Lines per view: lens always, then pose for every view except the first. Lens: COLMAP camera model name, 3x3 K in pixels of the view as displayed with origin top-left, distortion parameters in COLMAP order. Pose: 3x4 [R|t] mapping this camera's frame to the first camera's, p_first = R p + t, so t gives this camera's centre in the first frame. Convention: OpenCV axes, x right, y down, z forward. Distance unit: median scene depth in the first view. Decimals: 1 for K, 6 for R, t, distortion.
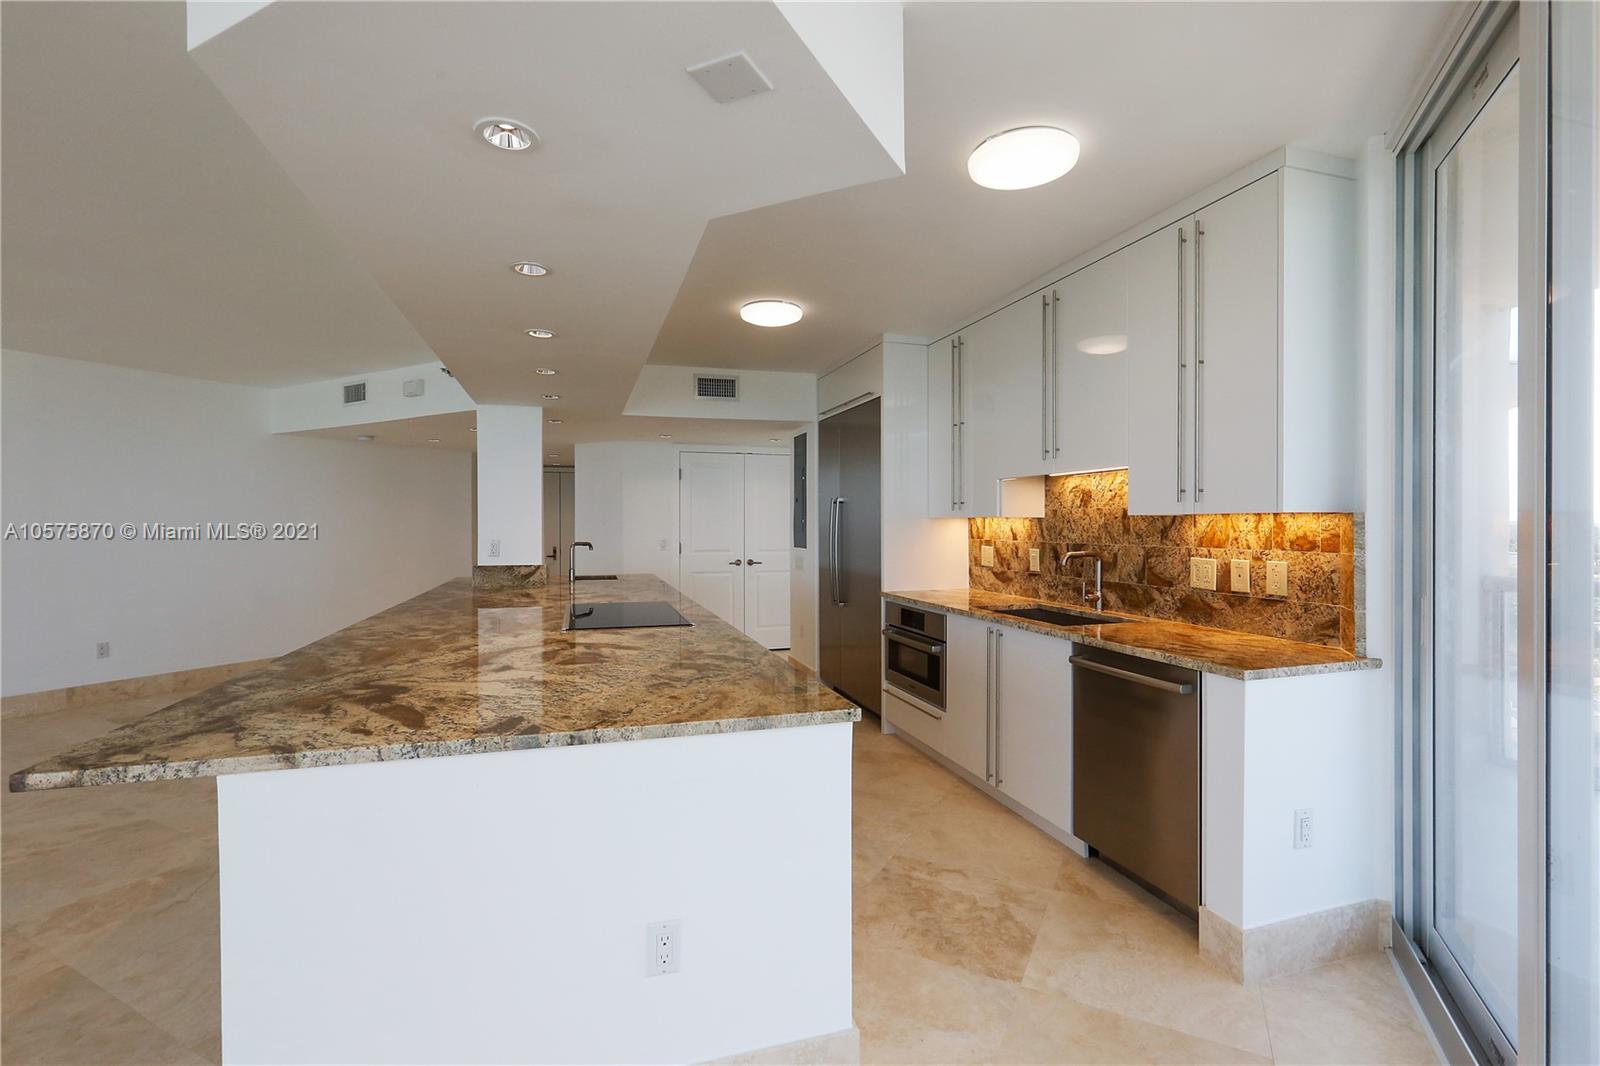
lens RADIAL K [[730.4, 0, 799.4], [0, 730.4, 533.0], [0, 0, 1]] dist [0.004177, 0.001716]
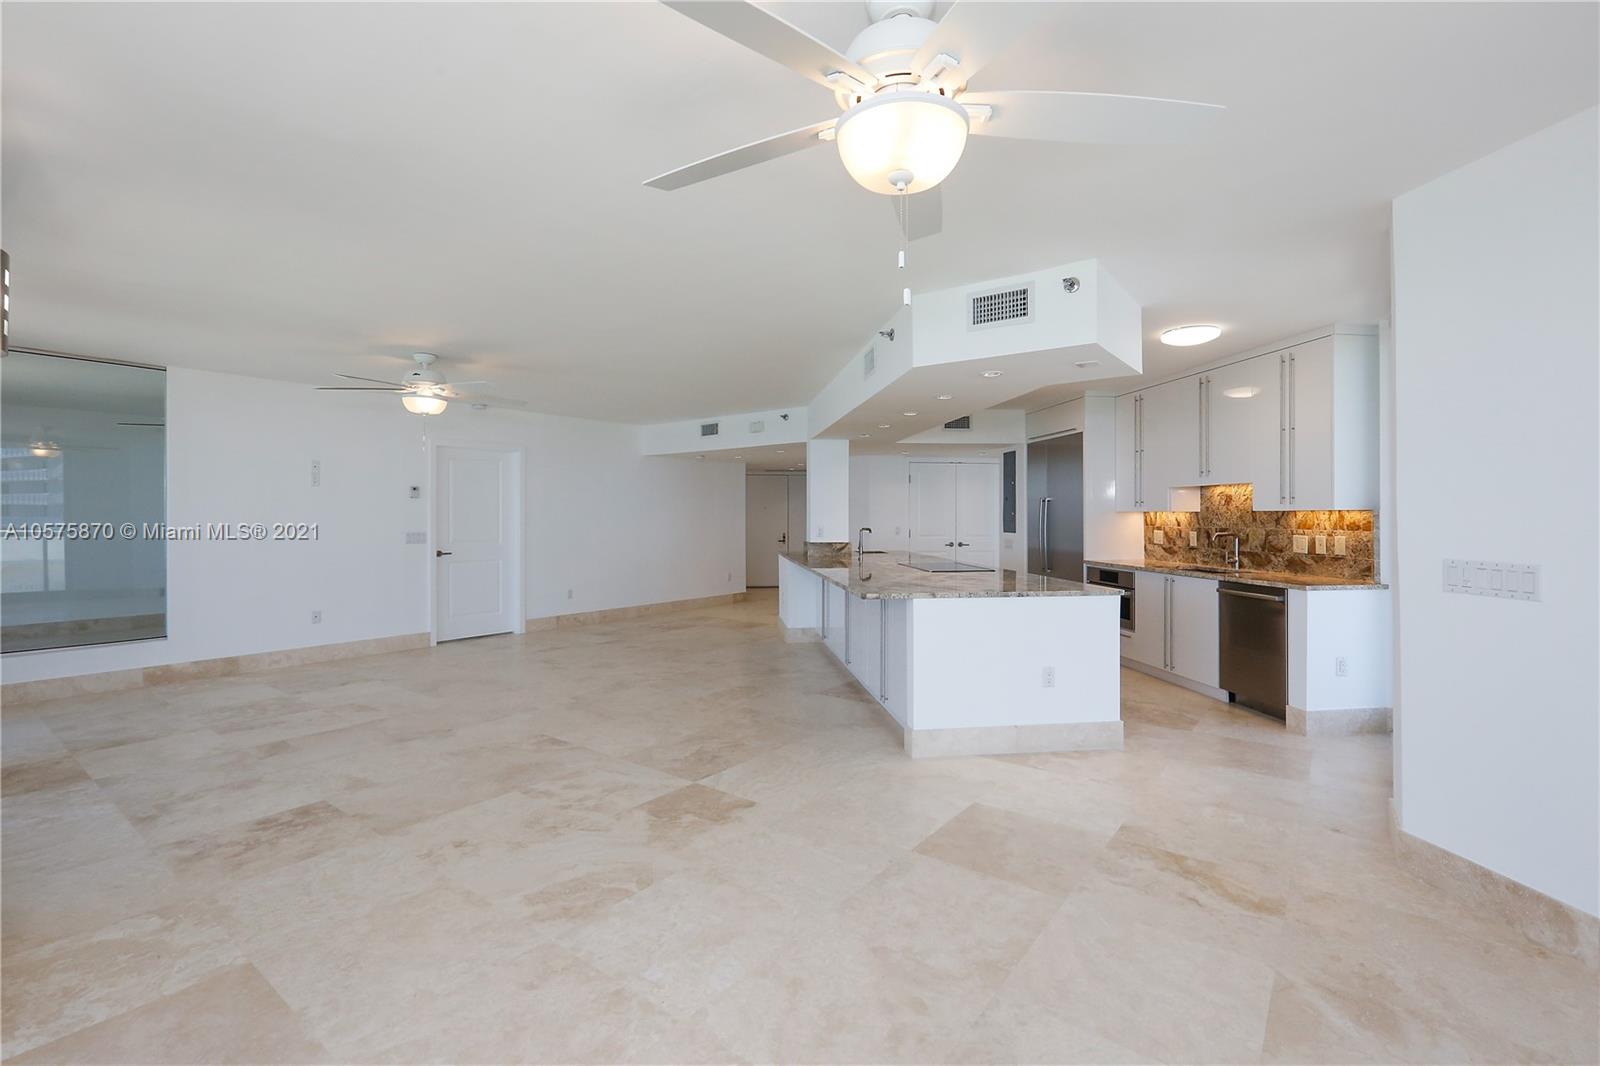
lens RADIAL K [[730.4, 0, 802.5], [0, 730.4, 518.8], [0, 0, 1]] dist [0.004177, 0.001716]
pose [[0.986311, 0.000412, -0.164895, -0.306156], [-0.001647, 0.999972, -0.007354, 0.008835], [0.164888, 0.007524, 0.986284, -0.851842]]
